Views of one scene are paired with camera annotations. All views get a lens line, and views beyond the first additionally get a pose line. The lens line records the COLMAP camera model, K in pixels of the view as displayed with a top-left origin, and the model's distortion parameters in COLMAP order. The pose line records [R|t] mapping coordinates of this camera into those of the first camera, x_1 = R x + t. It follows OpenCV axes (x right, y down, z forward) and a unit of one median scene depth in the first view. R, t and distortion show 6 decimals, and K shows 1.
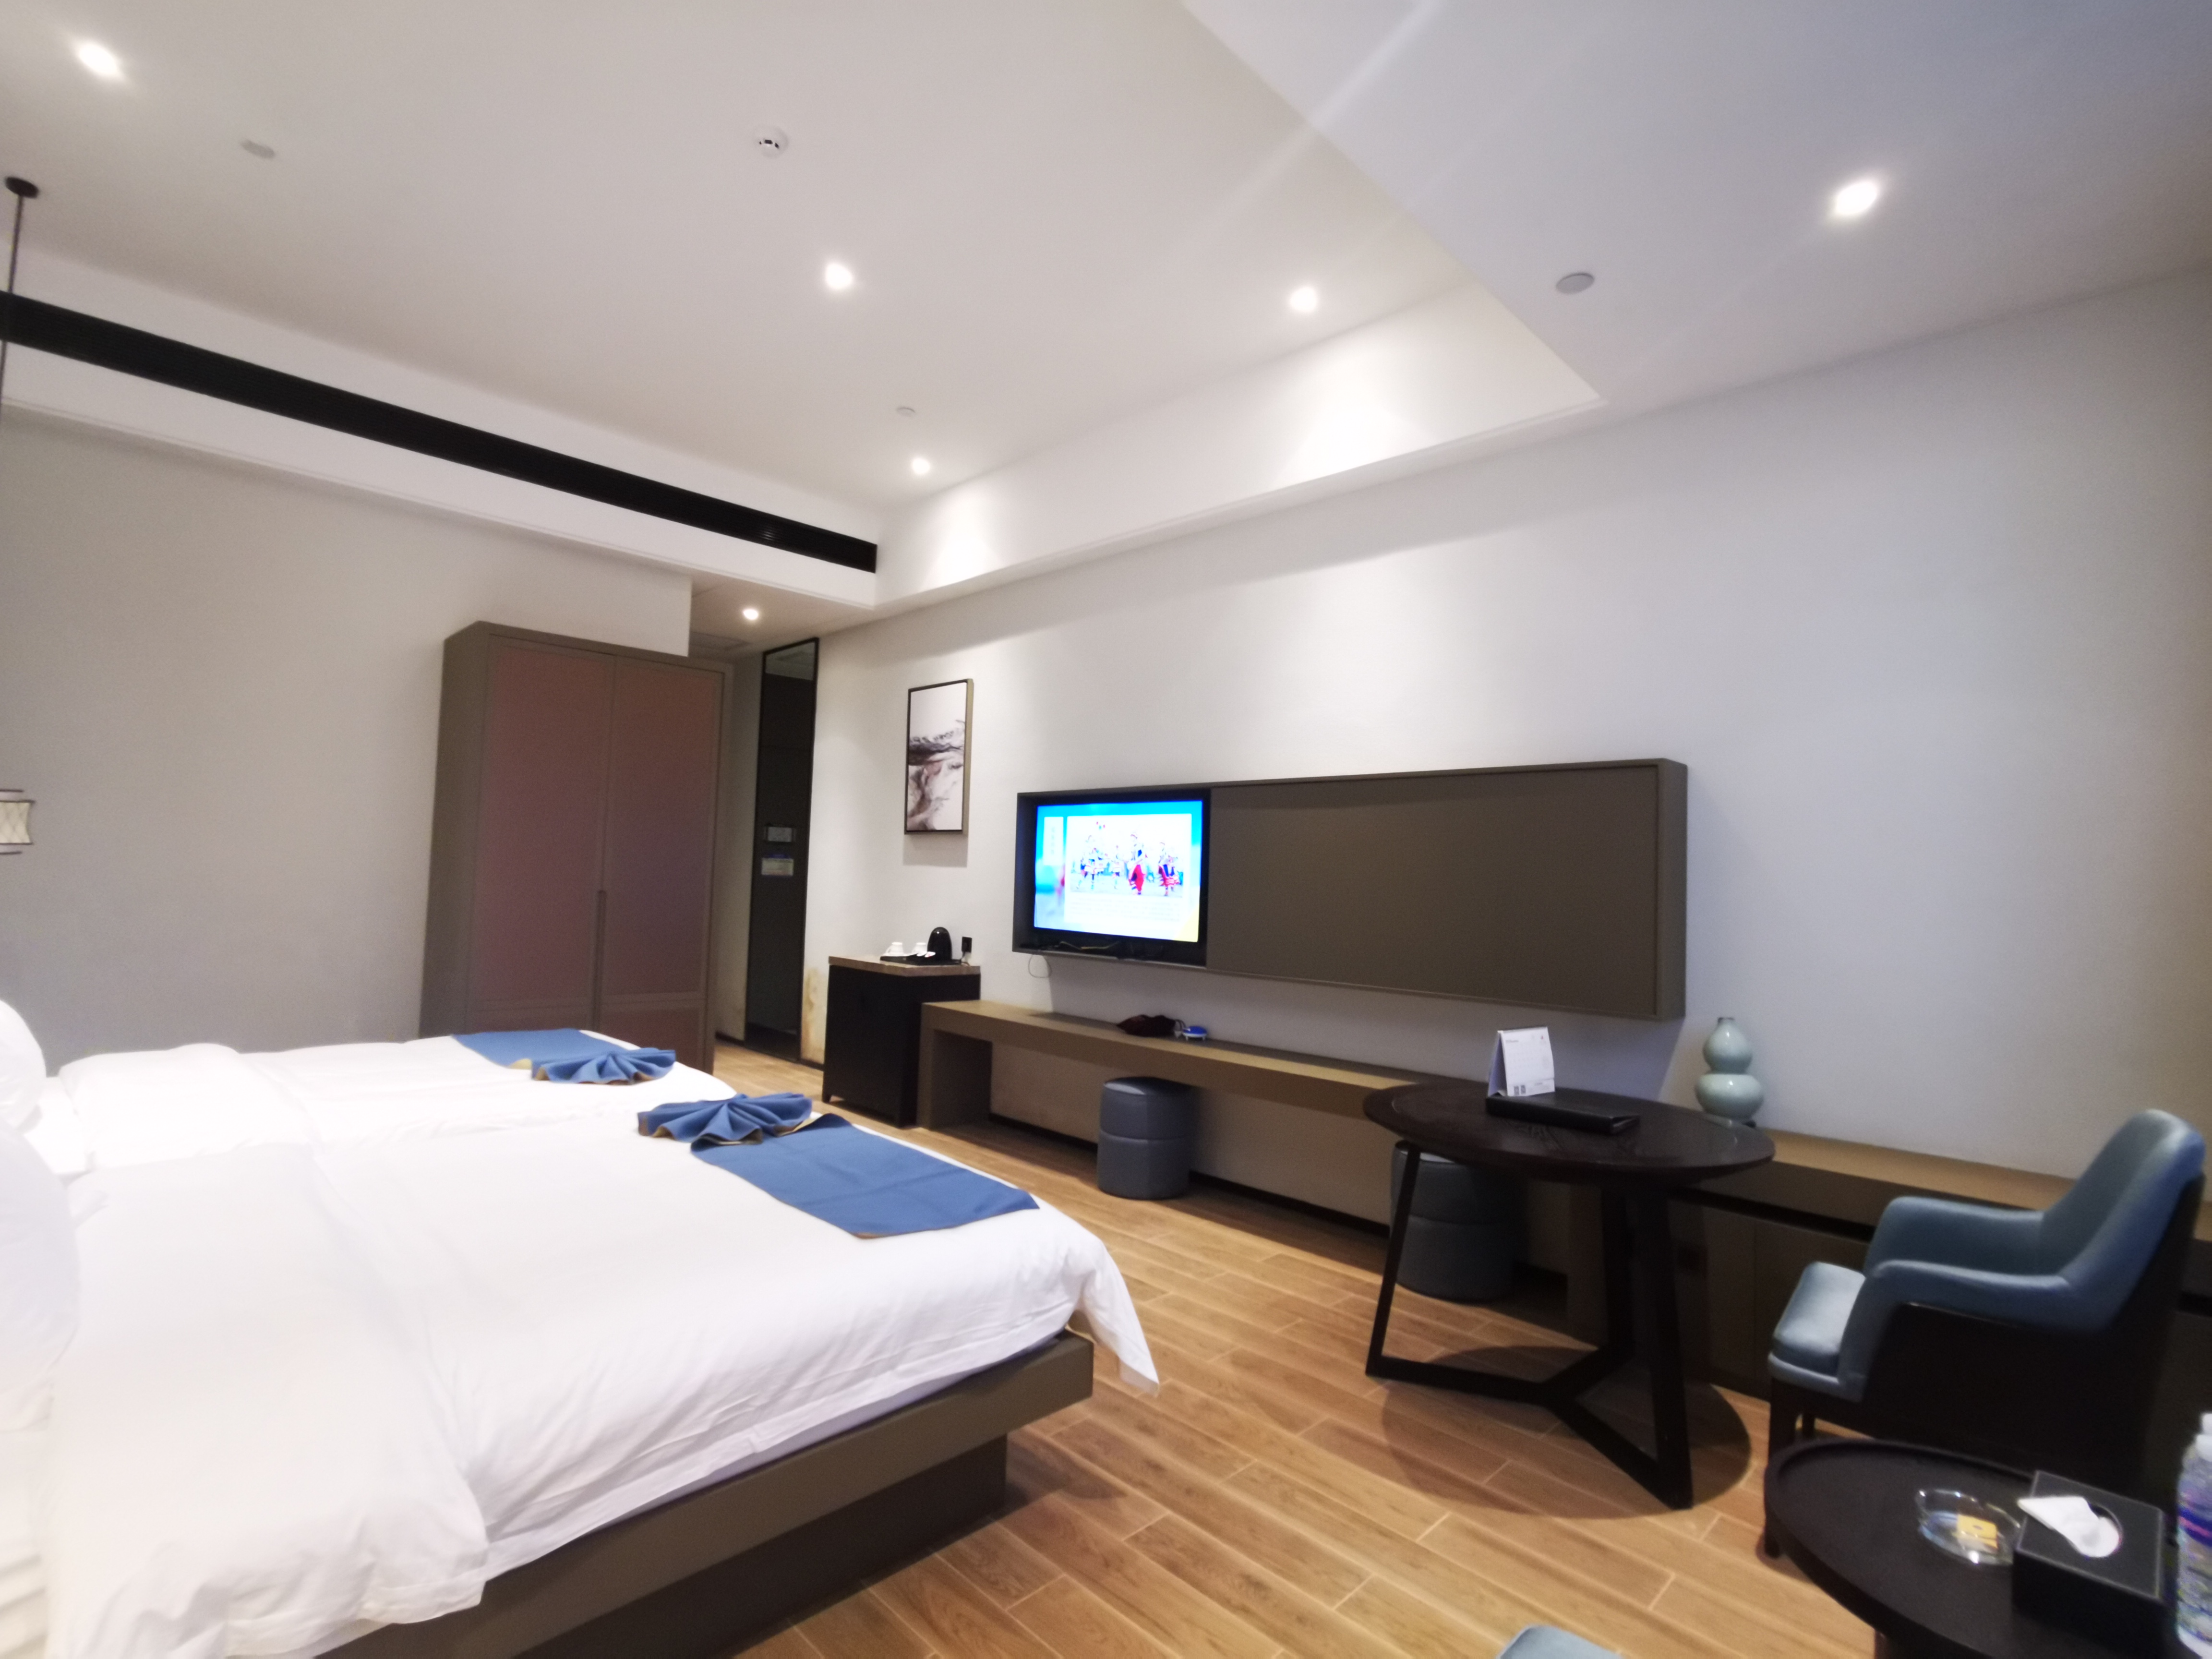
lens RADIAL K [[1051.8, 0, 1106.0], [0, 1051.8, 829.5], [0, 0, 1]] dist [-0.000916, -0.000123]
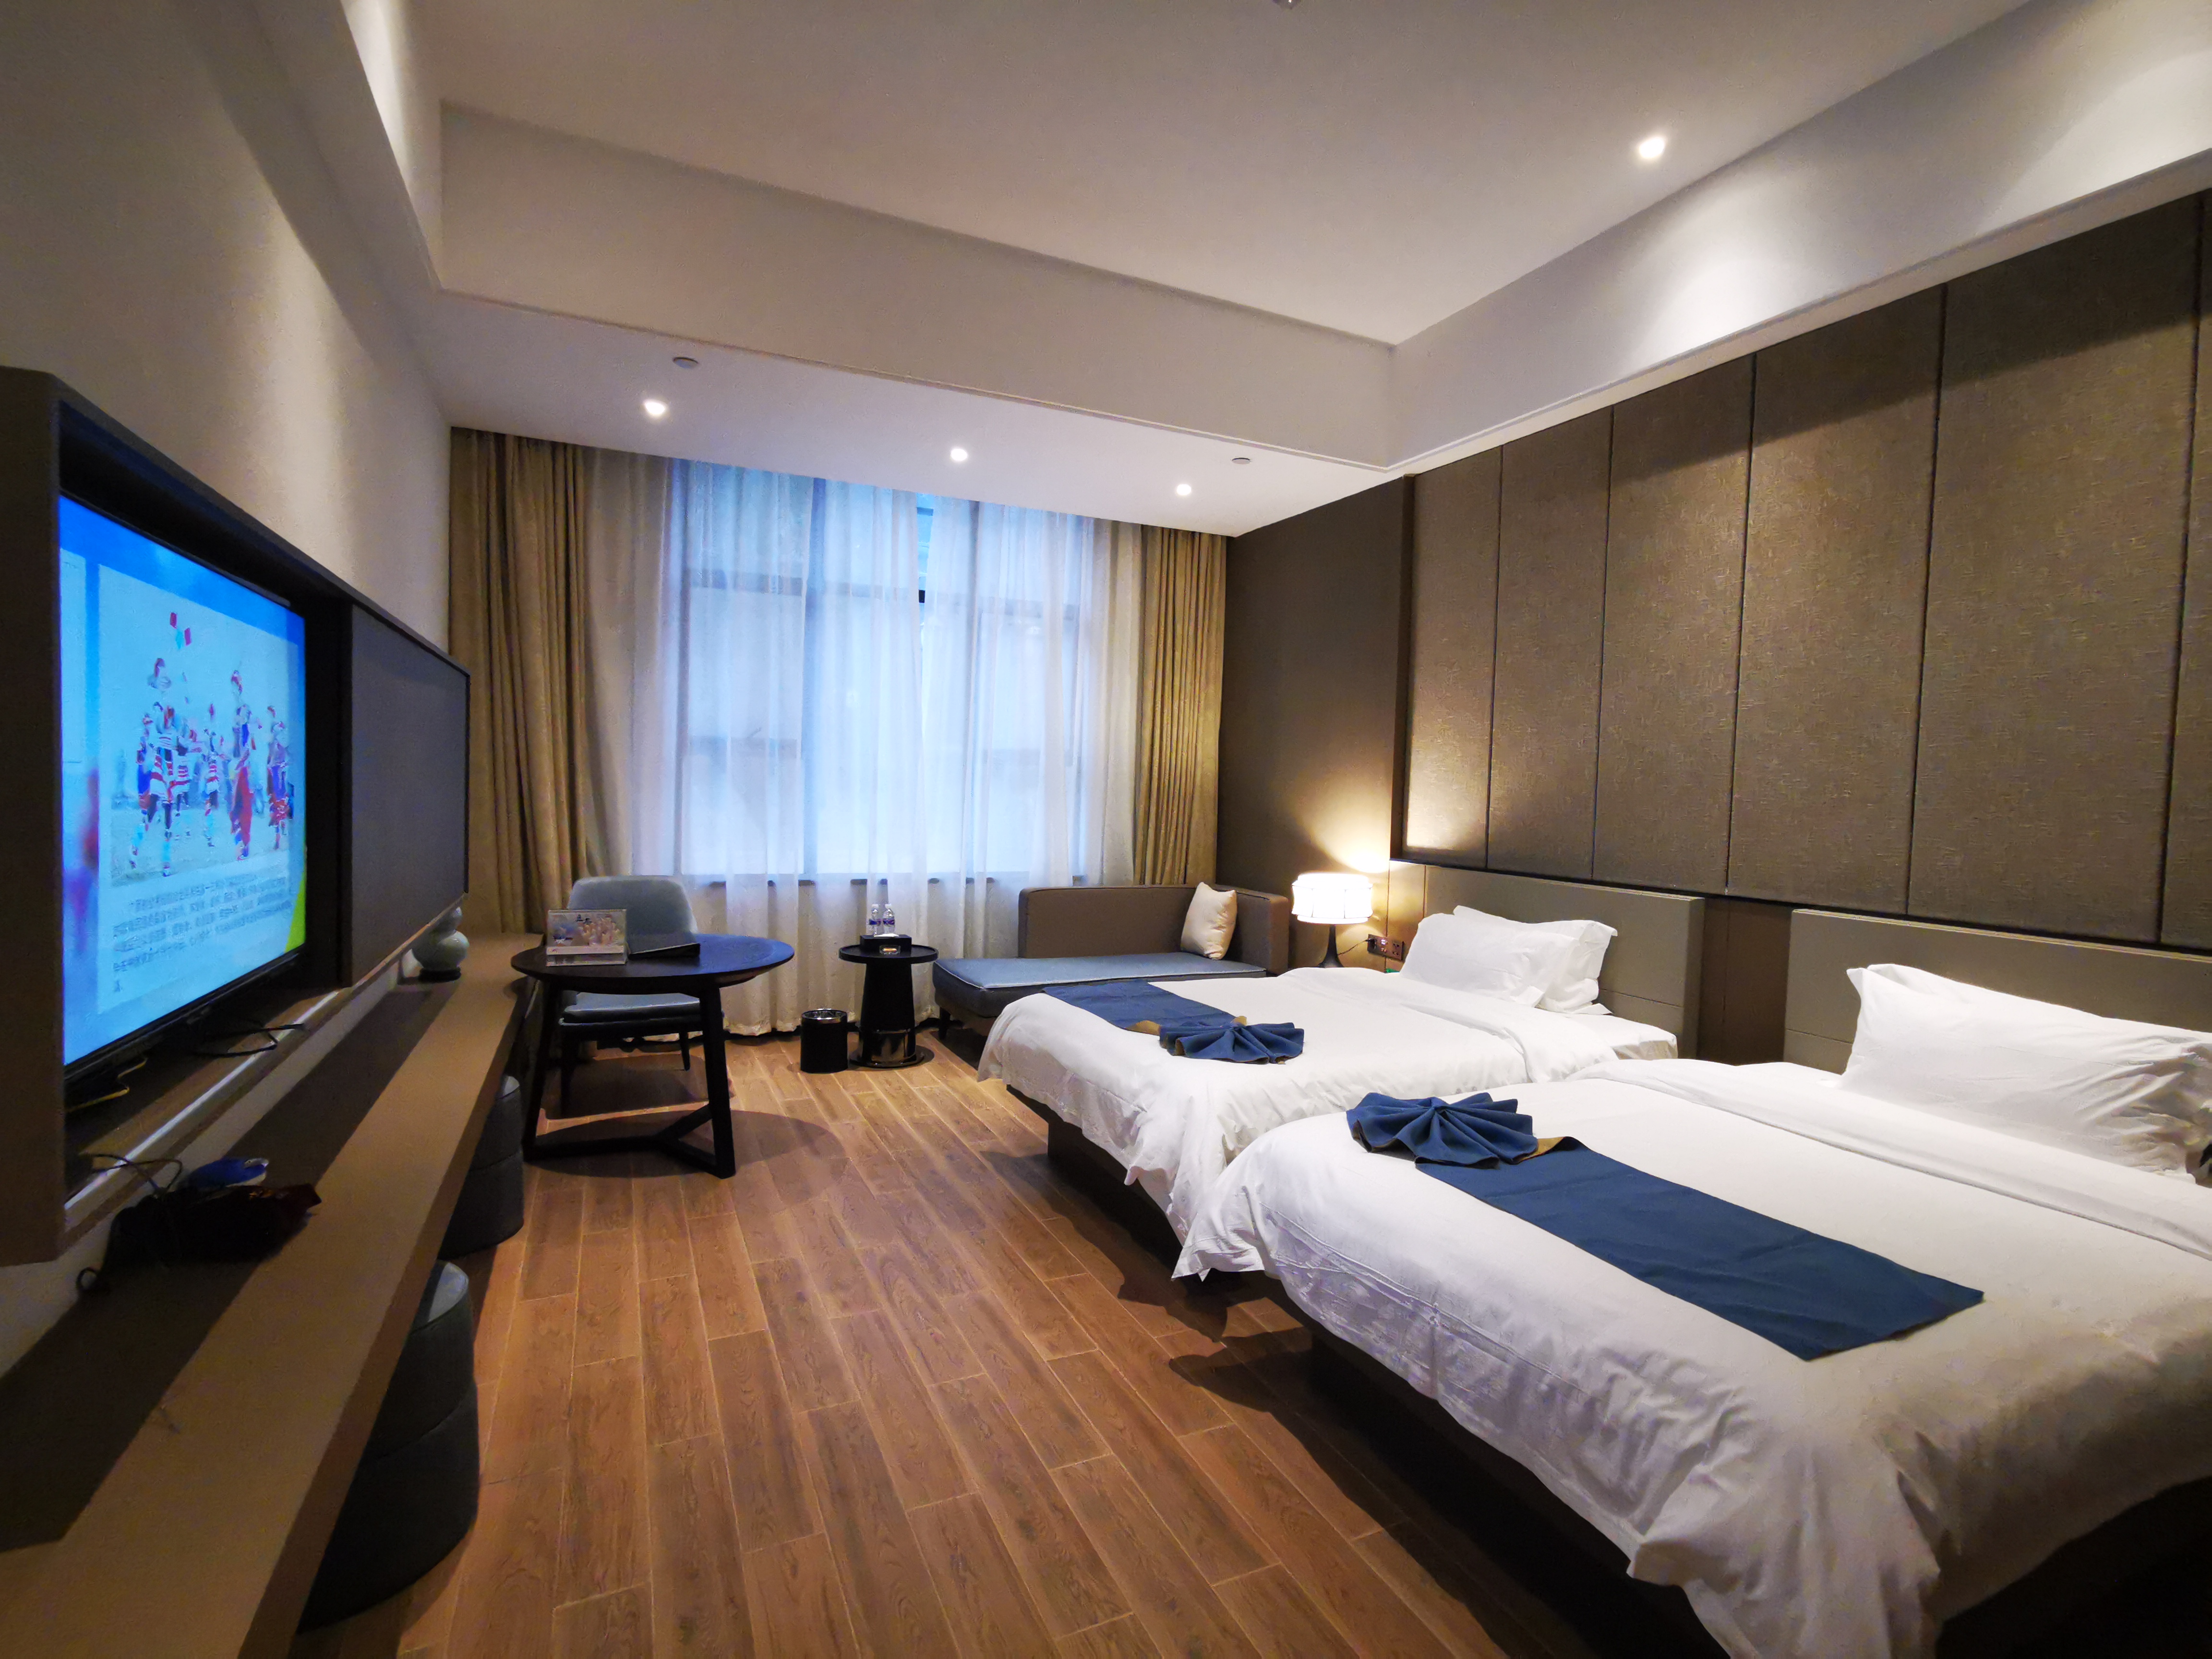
lens RADIAL K [[1051.8, 0, 1106.0], [0, 1051.8, 829.5], [0, 0, 1]] dist [-0.000916, -0.000123]
pose [[-0.938686, -0.067631, 0.338074, -0.607090], [-0.068151, 0.997621, 0.010345, 0.052974], [-0.337969, -0.013329, -0.941063, 2.130169]]
